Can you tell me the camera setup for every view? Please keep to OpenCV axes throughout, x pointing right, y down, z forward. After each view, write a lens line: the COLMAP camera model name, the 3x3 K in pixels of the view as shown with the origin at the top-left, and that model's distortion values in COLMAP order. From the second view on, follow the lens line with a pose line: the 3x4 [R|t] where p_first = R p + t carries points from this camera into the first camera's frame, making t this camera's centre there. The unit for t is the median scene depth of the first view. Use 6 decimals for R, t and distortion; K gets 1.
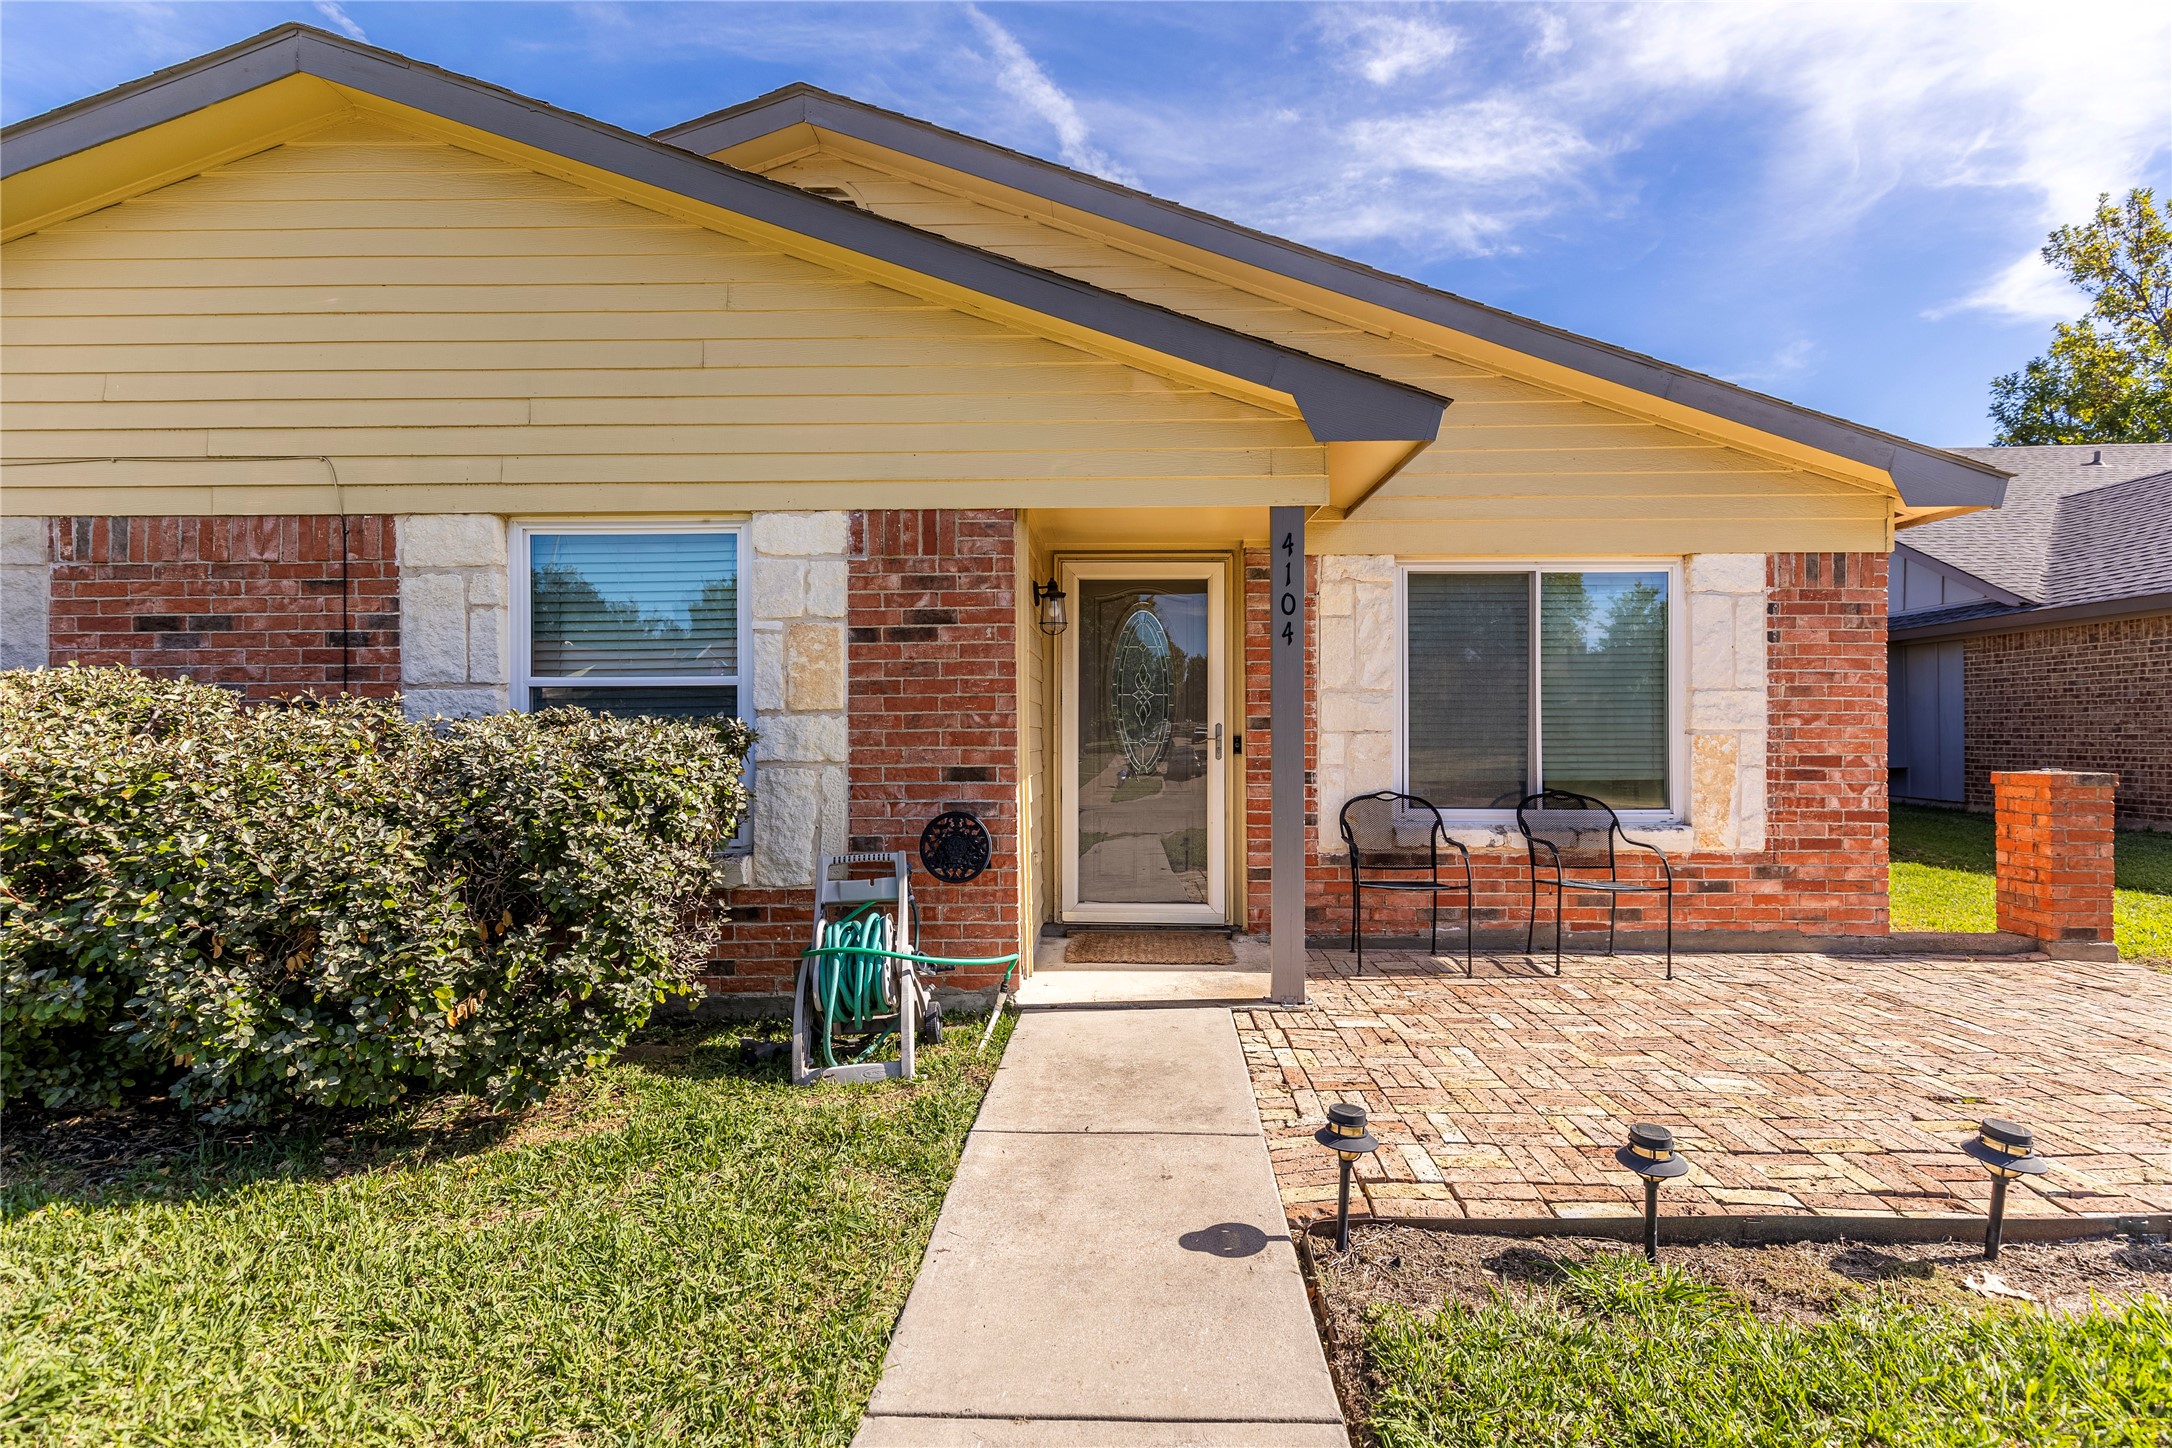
lens RADIAL K [[978.6, 0, 1094.0], [0, 978.6, 721.0], [0, 0, 1]] dist [0.007248, -0.000828]
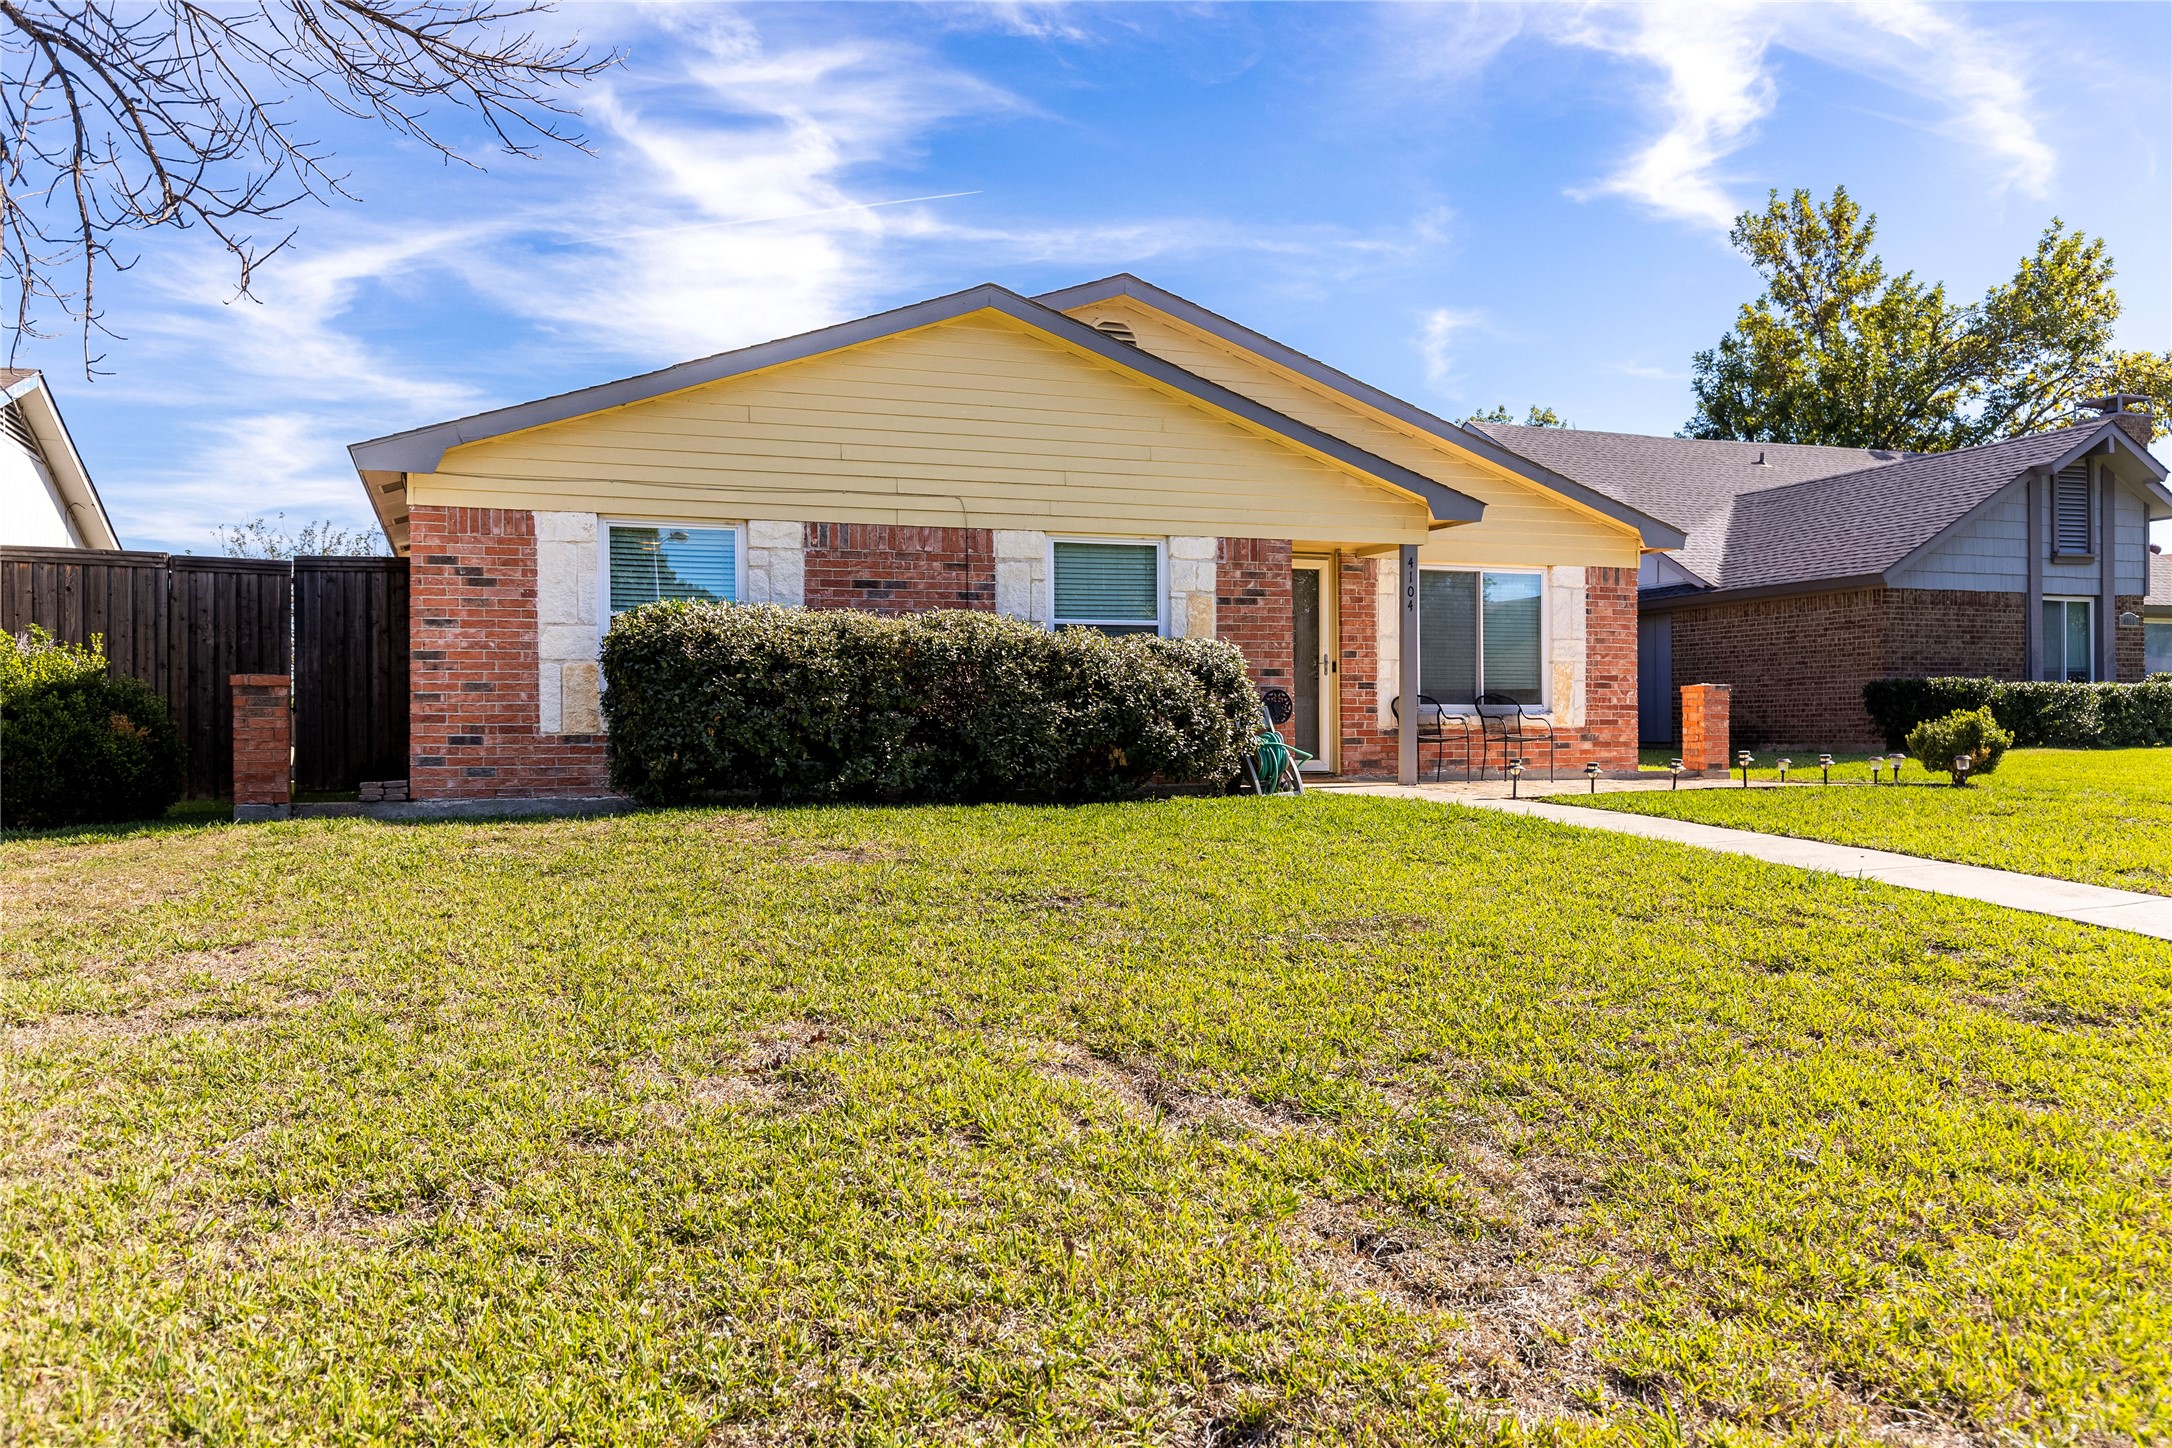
lens RADIAL K [[1636.0, 0, 1097.6], [0, 1636.0, 713.7], [0, 0, 1]] dist [0.001763, -0.043100]
pose [[0.926833, 0.000192, 0.375473, -1.679139], [0.000192, 0.999999, -0.000986, 0.139525], [-0.375473, 0.000986, 0.926833, -1.918270]]
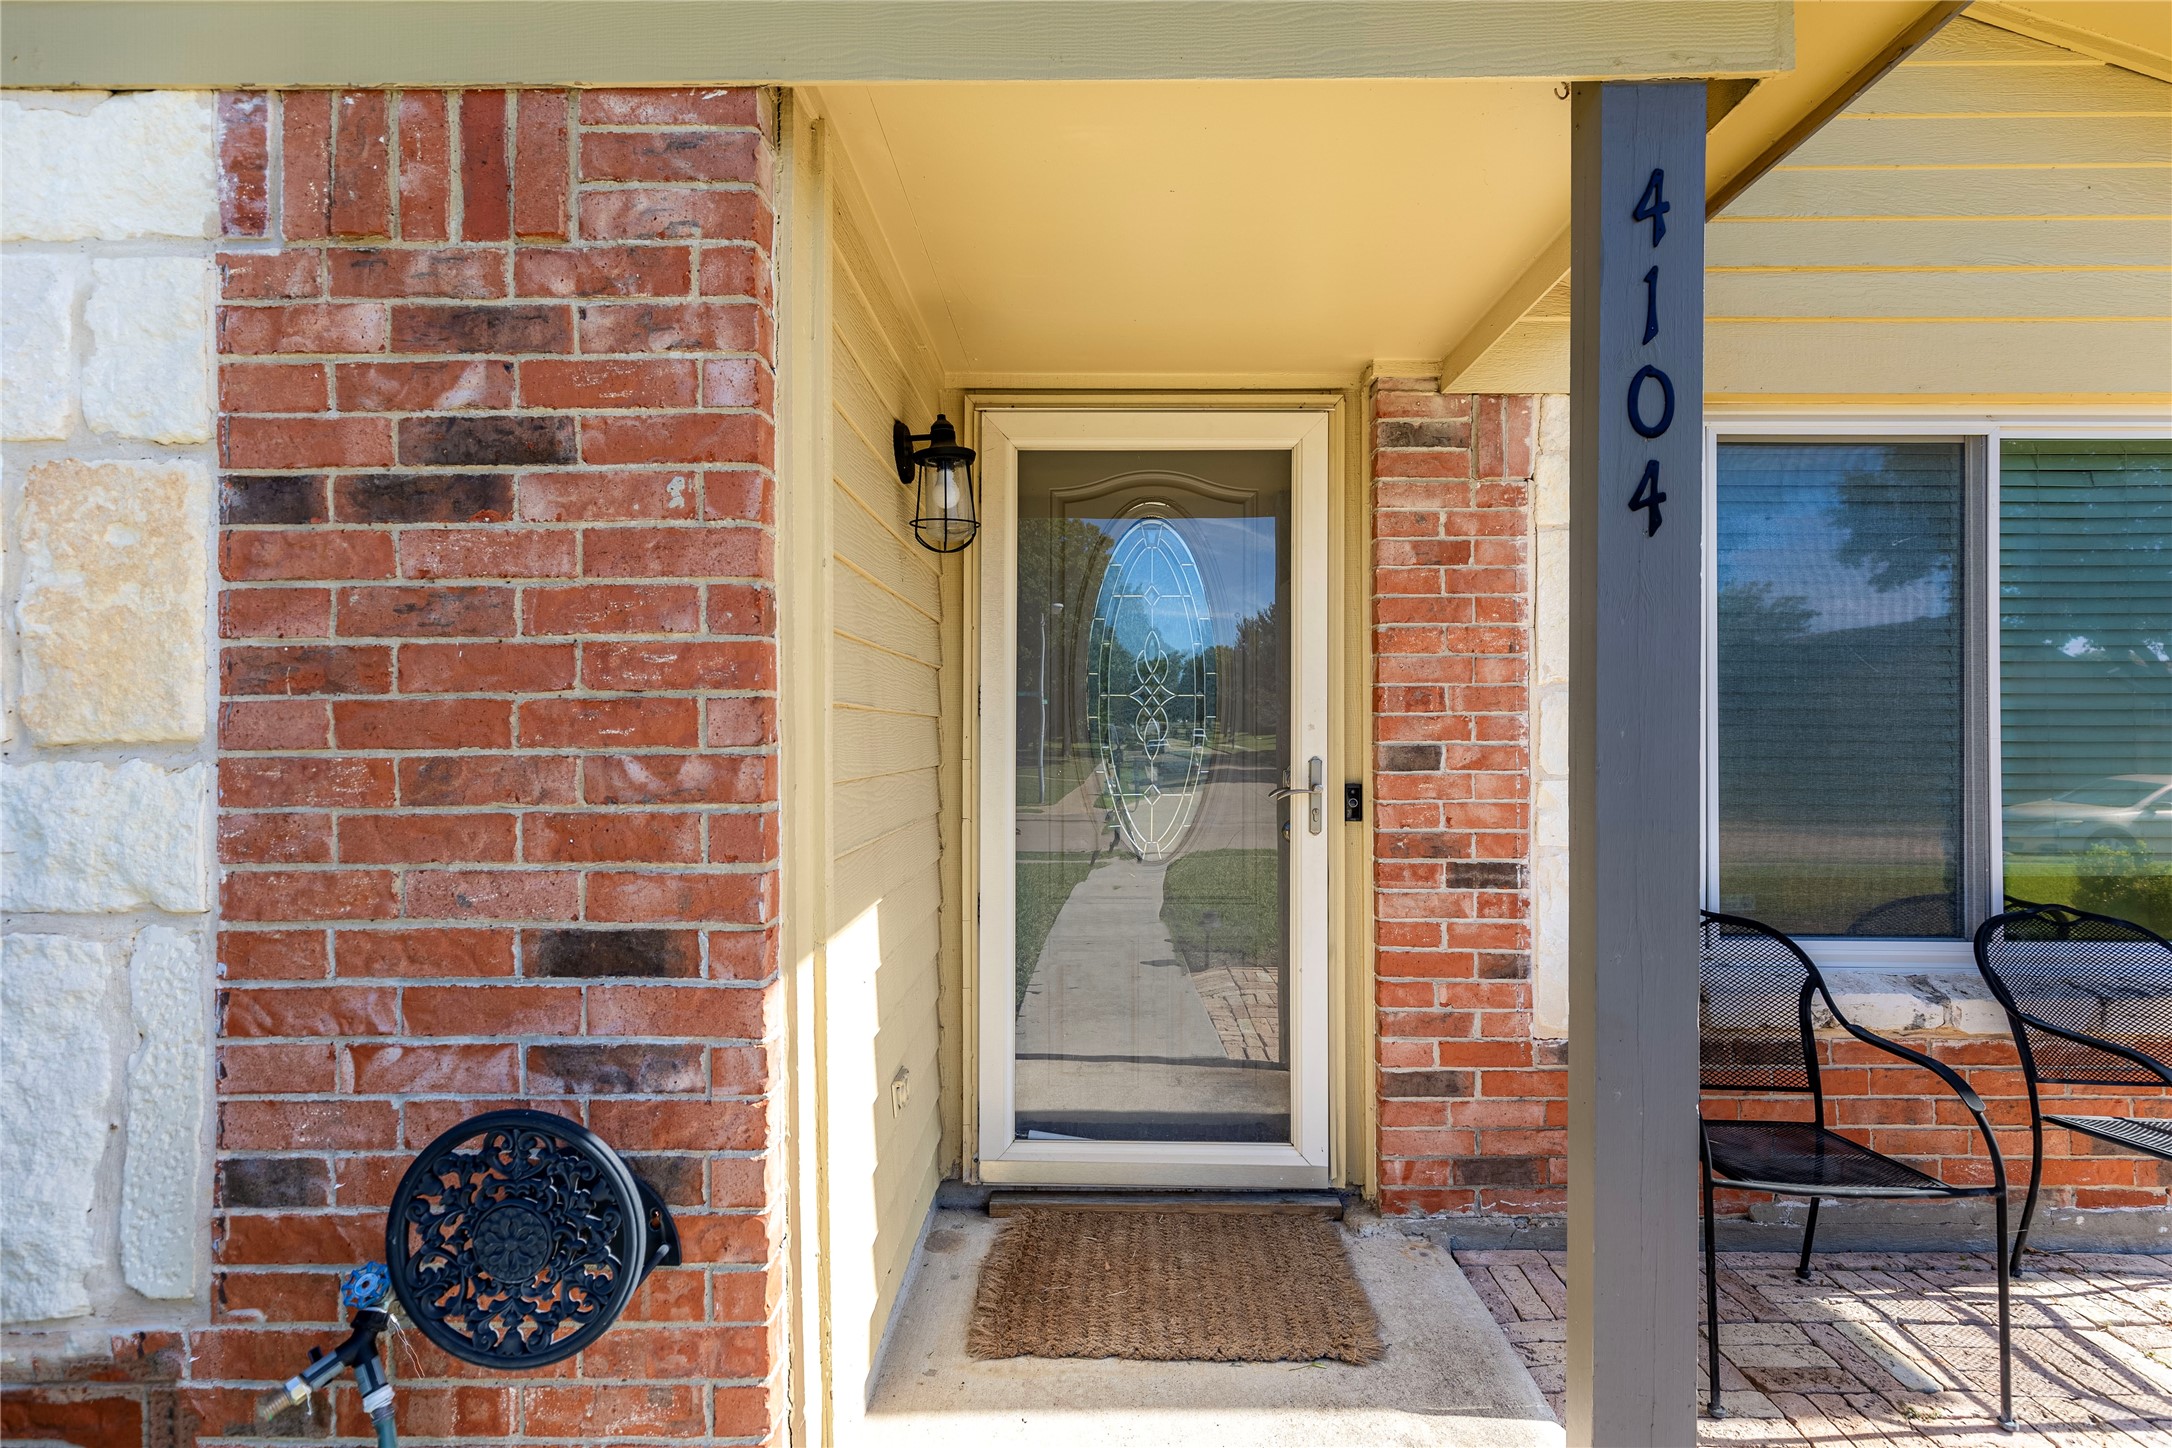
lens RADIAL K [[978.6, 0, 1094.0], [0, 978.6, 721.0], [0, 0, 1]] dist [0.007248, -0.000828]
pose [[0.999868, 0.001546, 0.016159, 0.018286], [-0.001536, 0.999999, -0.000644, -0.018242], [-0.016160, 0.000619, 0.999869, 0.679791]]
